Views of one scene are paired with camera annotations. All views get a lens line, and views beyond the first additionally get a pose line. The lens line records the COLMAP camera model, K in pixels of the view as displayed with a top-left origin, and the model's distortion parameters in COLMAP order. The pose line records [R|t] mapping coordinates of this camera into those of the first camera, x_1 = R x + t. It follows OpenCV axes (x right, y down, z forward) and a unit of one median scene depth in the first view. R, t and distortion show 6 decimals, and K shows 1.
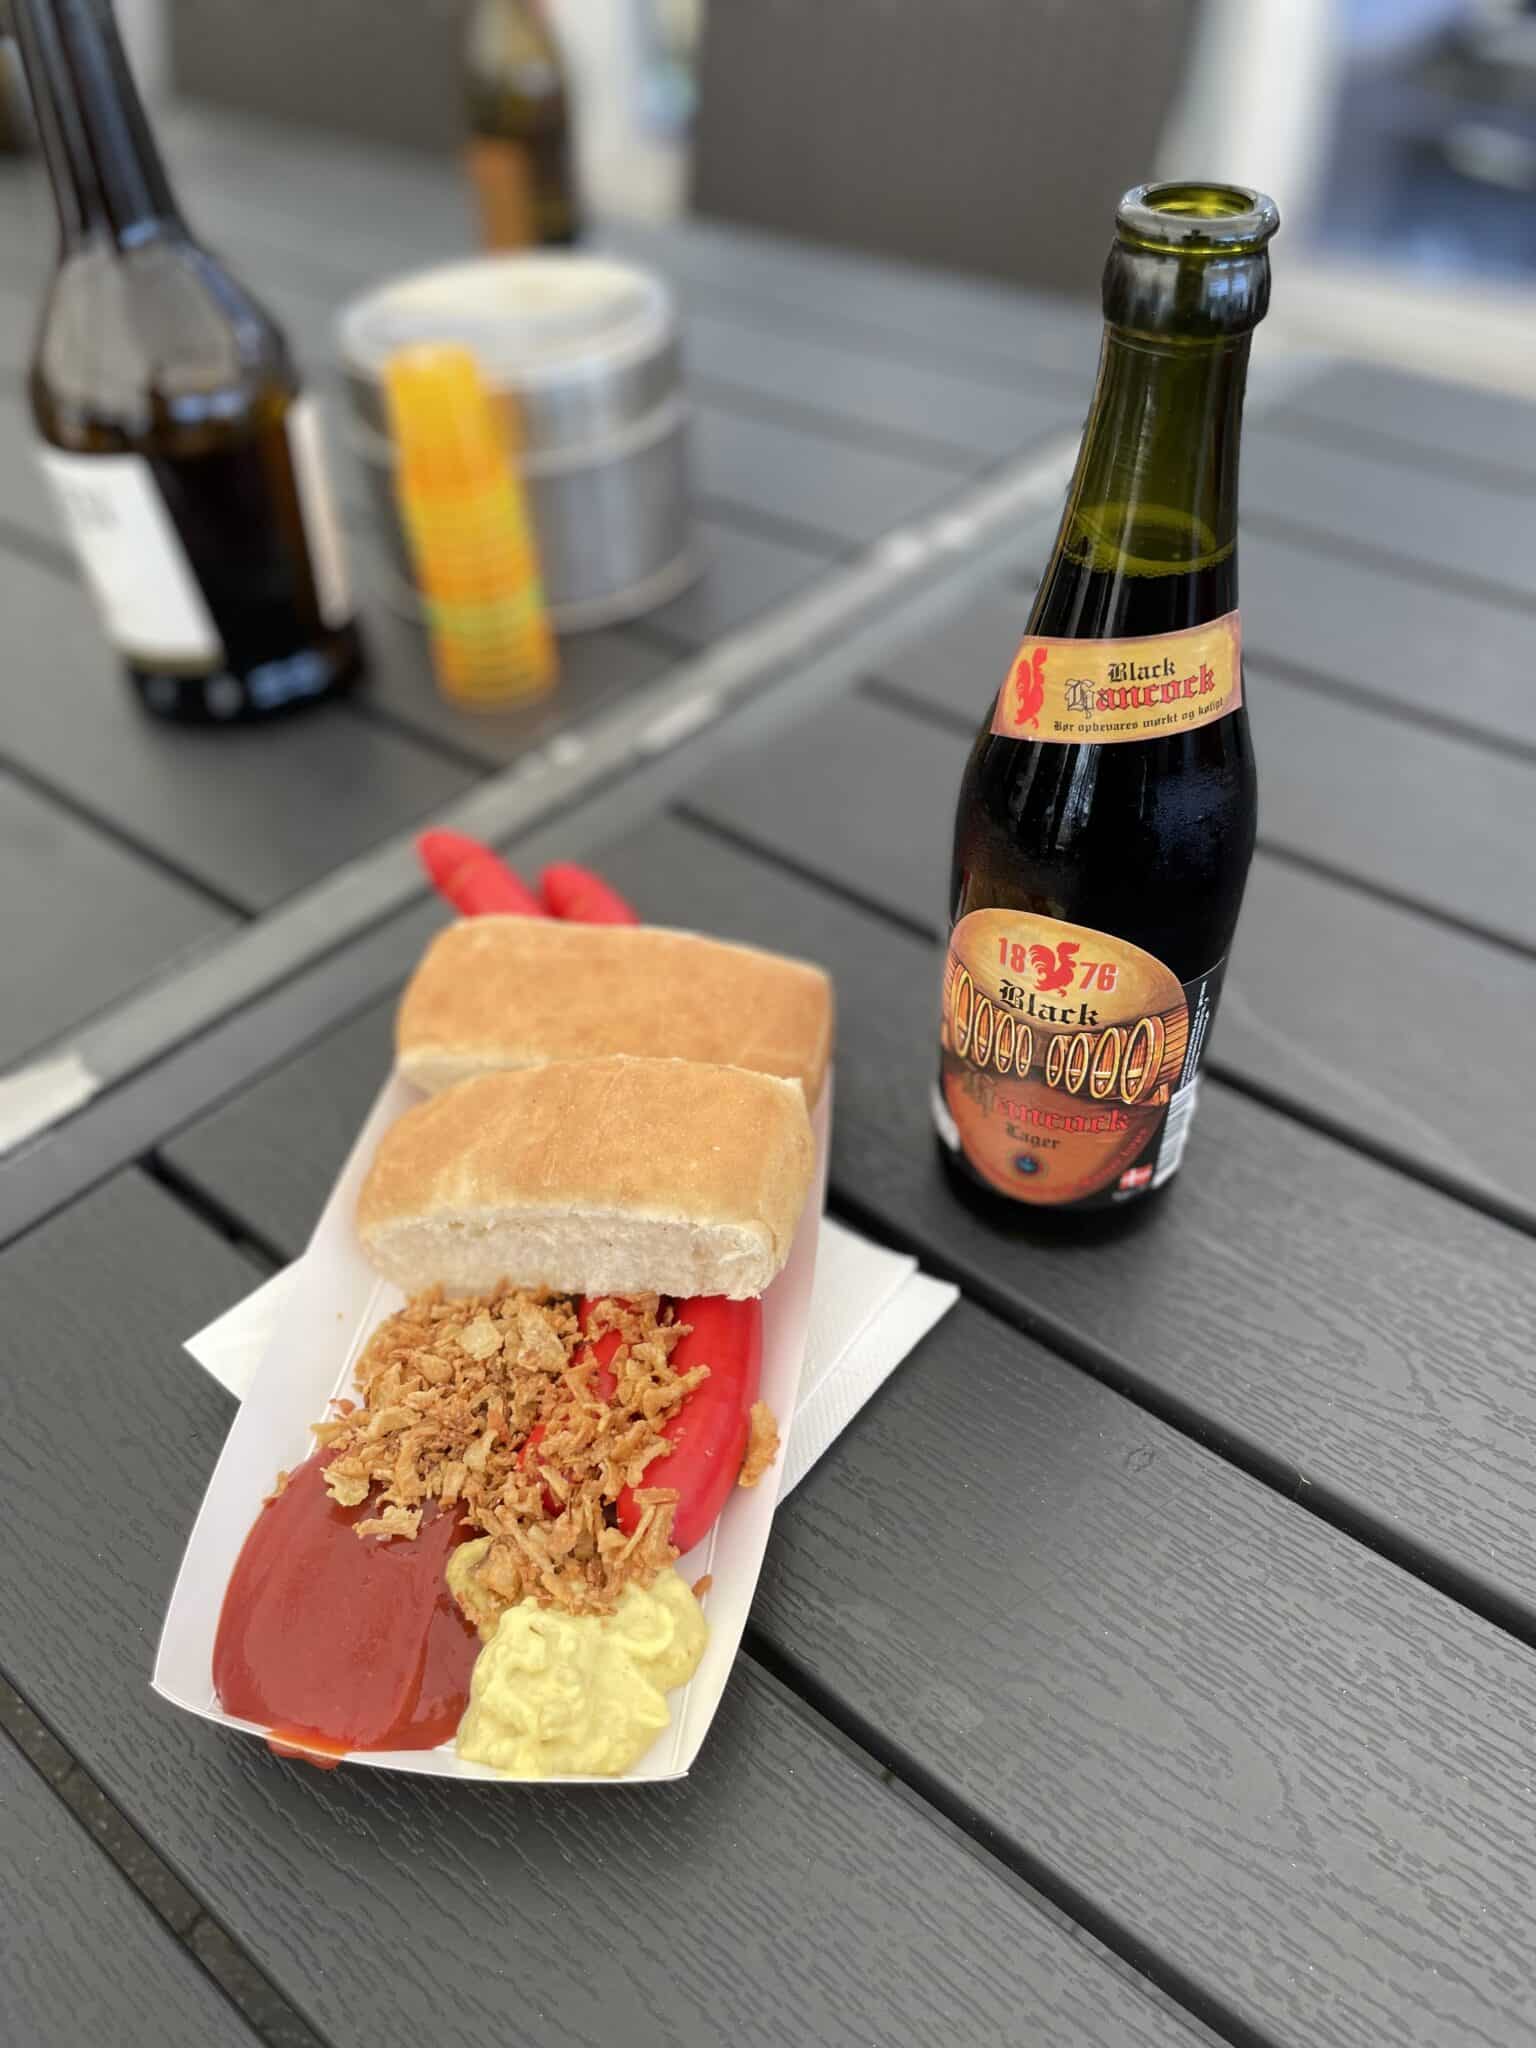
lens RADIAL K [[1545.9, 0, 768.0], [0, 1545.9, 1024.0], [0, 0, 1]] dist [0.093462, -0.129427]
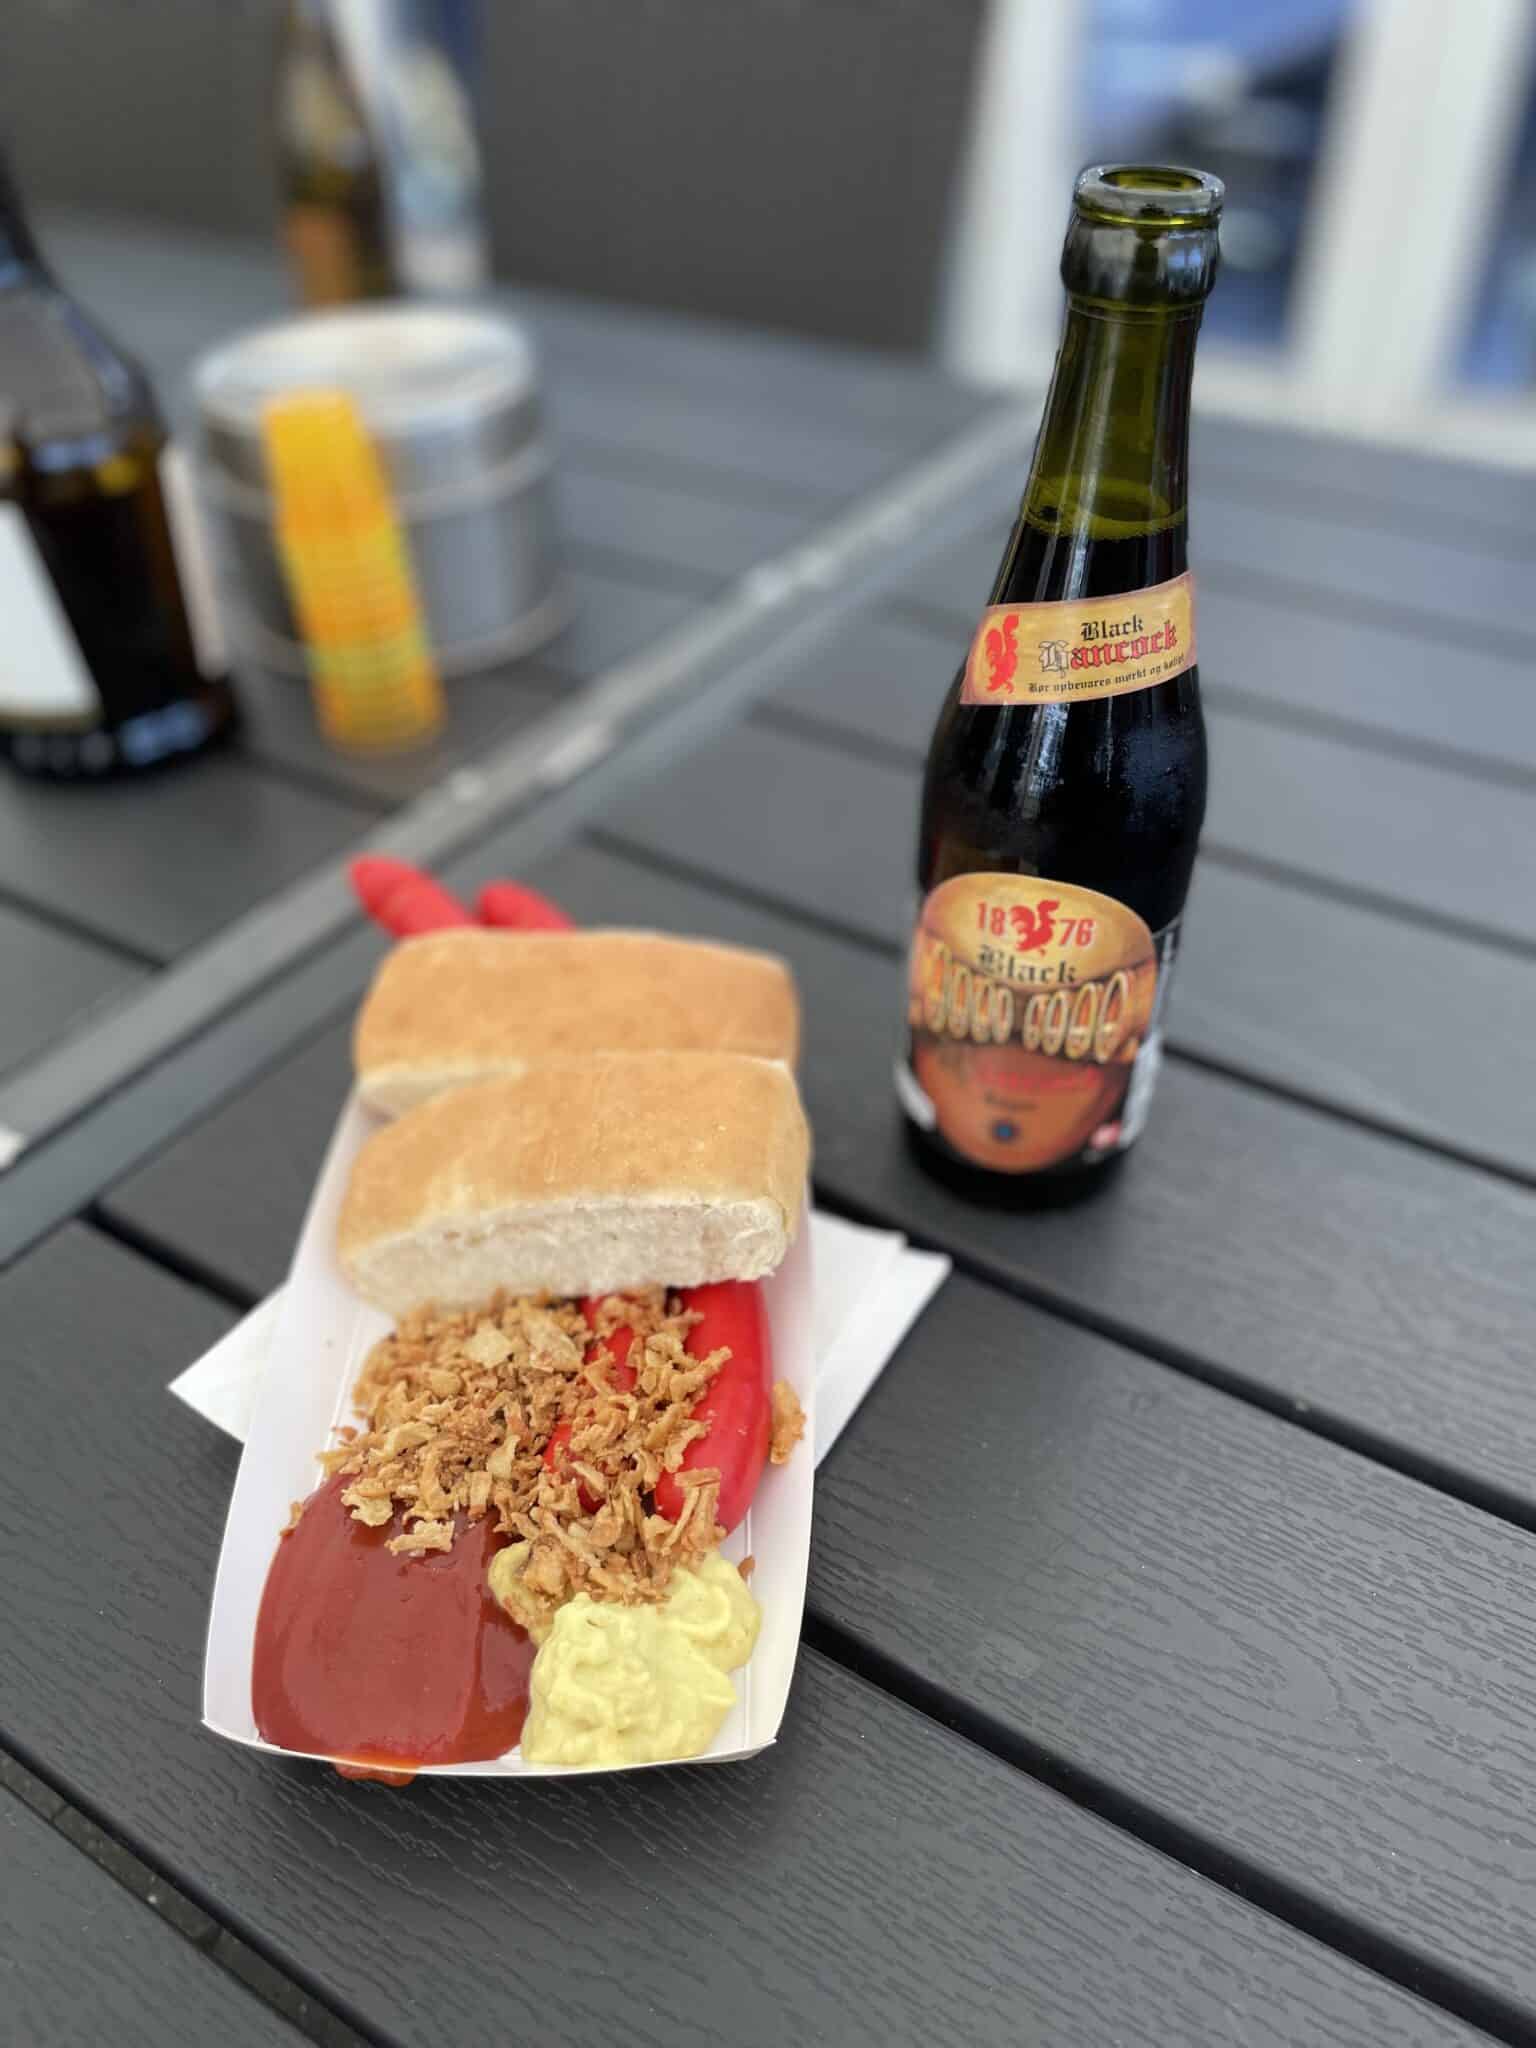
lens RADIAL K [[1545.9, 0, 768.0], [0, 1545.9, 1024.0], [0, 0, 1]] dist [0.093462, -0.129427]
pose [[0.990065, -0.071745, 0.120926, -0.121848], [0.077578, 0.996005, -0.044226, 0.060477], [-0.117270, 0.053168, 0.991676, -0.003111]]
